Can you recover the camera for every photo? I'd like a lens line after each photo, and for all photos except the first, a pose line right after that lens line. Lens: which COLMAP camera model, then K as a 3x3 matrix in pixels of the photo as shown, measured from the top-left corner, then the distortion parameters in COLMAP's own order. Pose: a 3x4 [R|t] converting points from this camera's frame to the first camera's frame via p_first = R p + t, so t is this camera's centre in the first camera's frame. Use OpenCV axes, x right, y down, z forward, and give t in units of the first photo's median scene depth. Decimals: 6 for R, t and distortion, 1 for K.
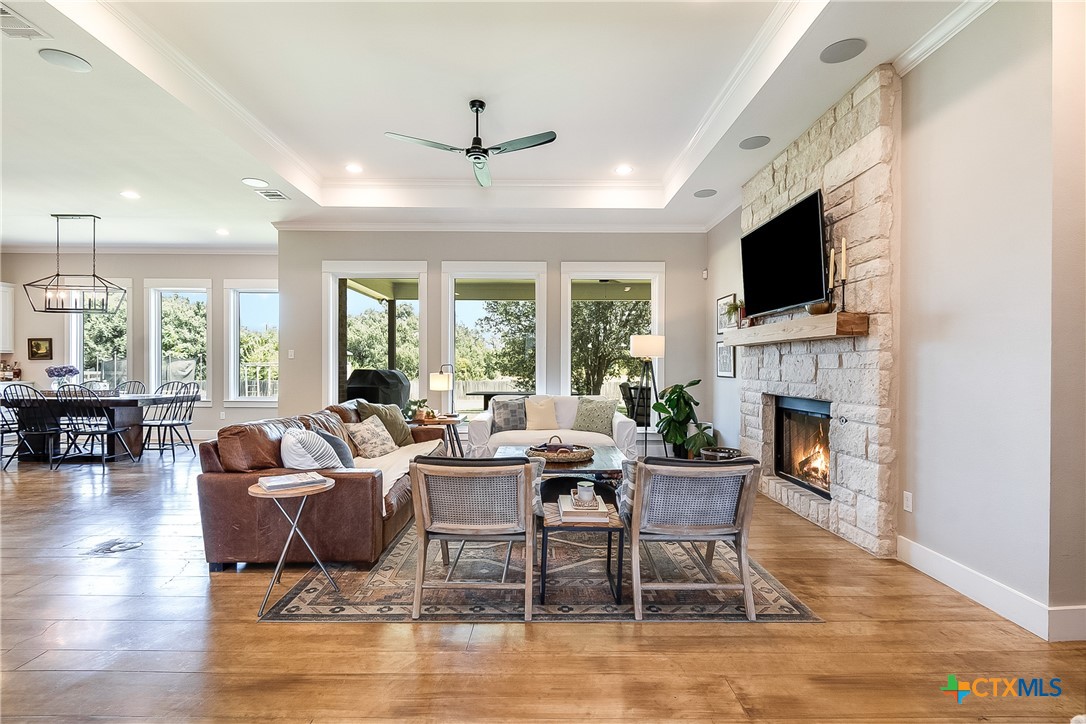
lens RADIAL K [[512.2, 0, 540.9], [0, 512.2, 365.7], [0, 0, 1]] dist [0.000126, -0.003627]
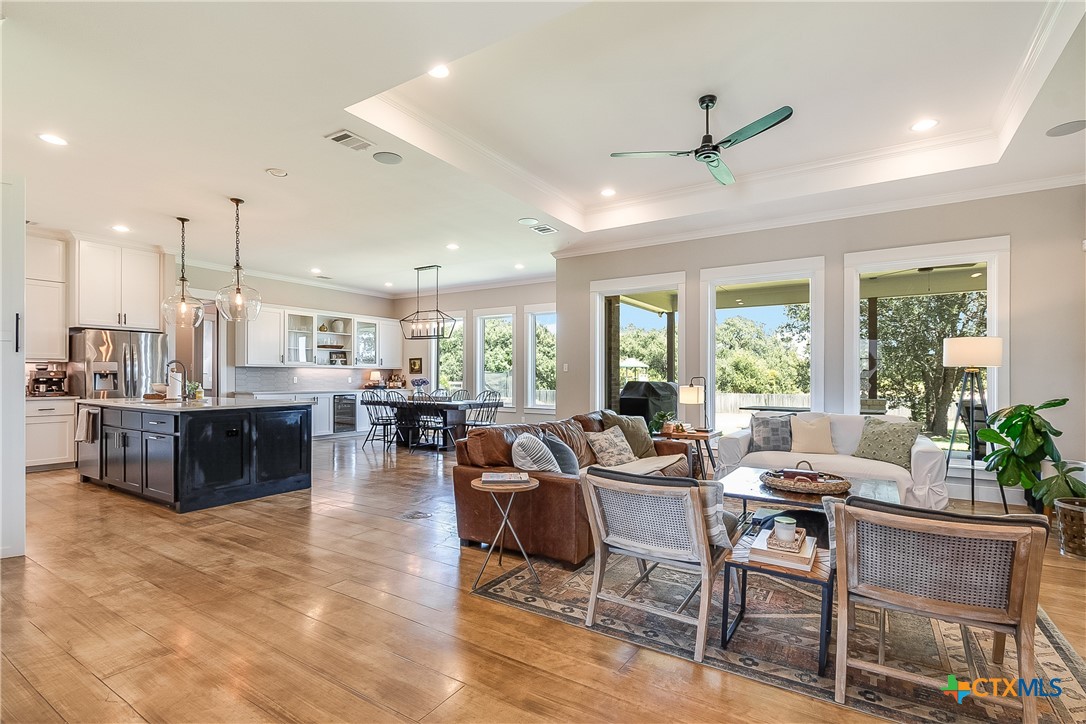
lens RADIAL K [[512.2, 0, 539.9], [0, 512.2, 374.8], [0, 0, 1]] dist [0.000126, -0.003627]
pose [[0.834658, -0.003441, -0.550757, 0.135324], [0.000154, 0.999982, -0.006015, -0.001194], [0.550768, 0.004936, 0.834644, 0.050492]]
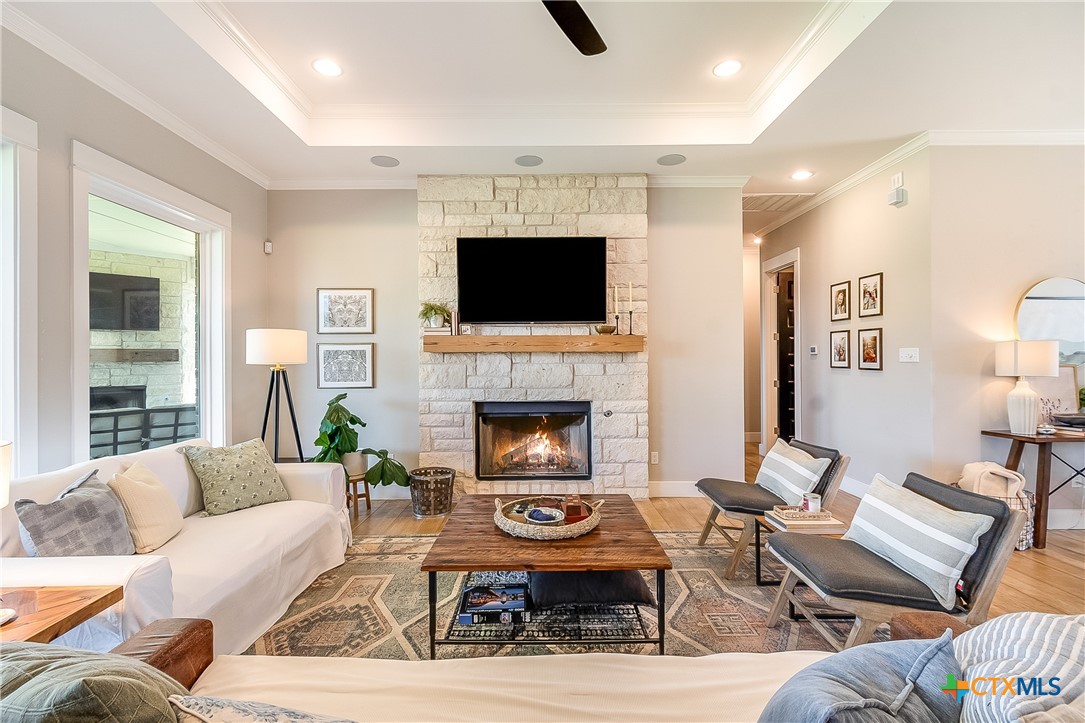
lens RADIAL K [[482.2, 0, 541.4], [0, 482.2, 358.0], [0, 0, 1]] dist [0.001468, -0.000623]
pose [[0.005929, 0.000968, 0.999982, -0.571618], [0.004152, 0.999991, -0.000993, -0.032991], [-0.999974, 0.004158, 0.005925, 0.979325]]
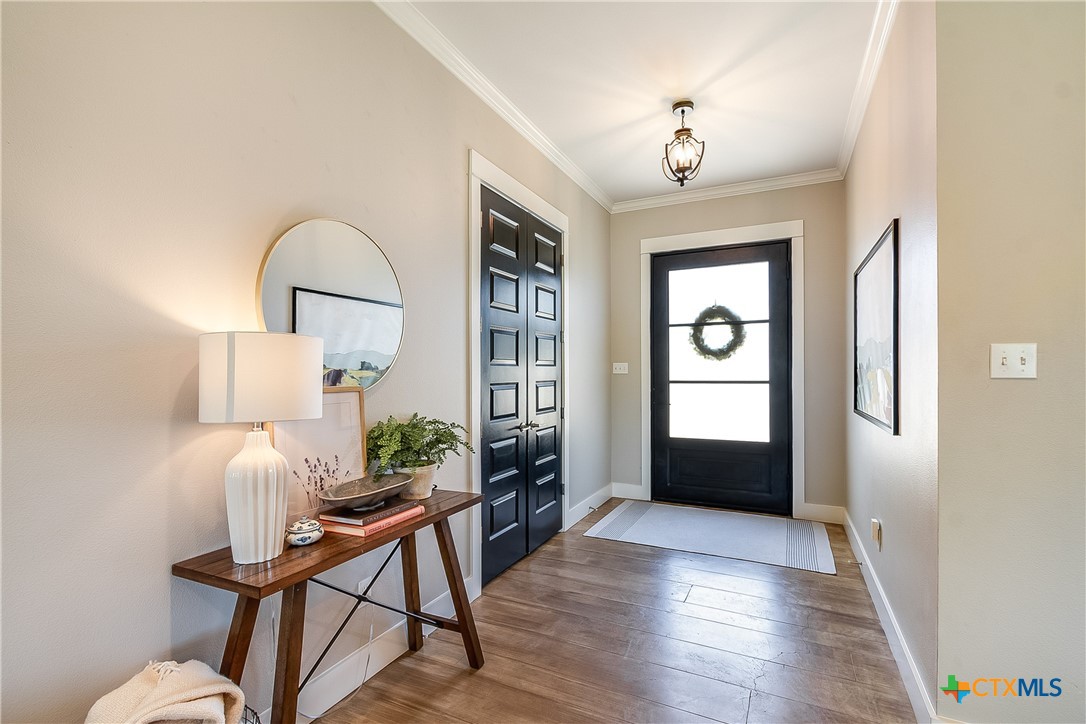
lens RADIAL K [[482.7, 0, 542.8], [0, 482.7, 370.7], [0, 0, 1]] dist [0.001468, -0.000623]
pose [[-0.892726, 0.003174, 0.450588, -0.068145], [0.002793, 0.999995, -0.001511, -0.032485], [-0.450591, -0.000090, -0.892731, 0.364875]]
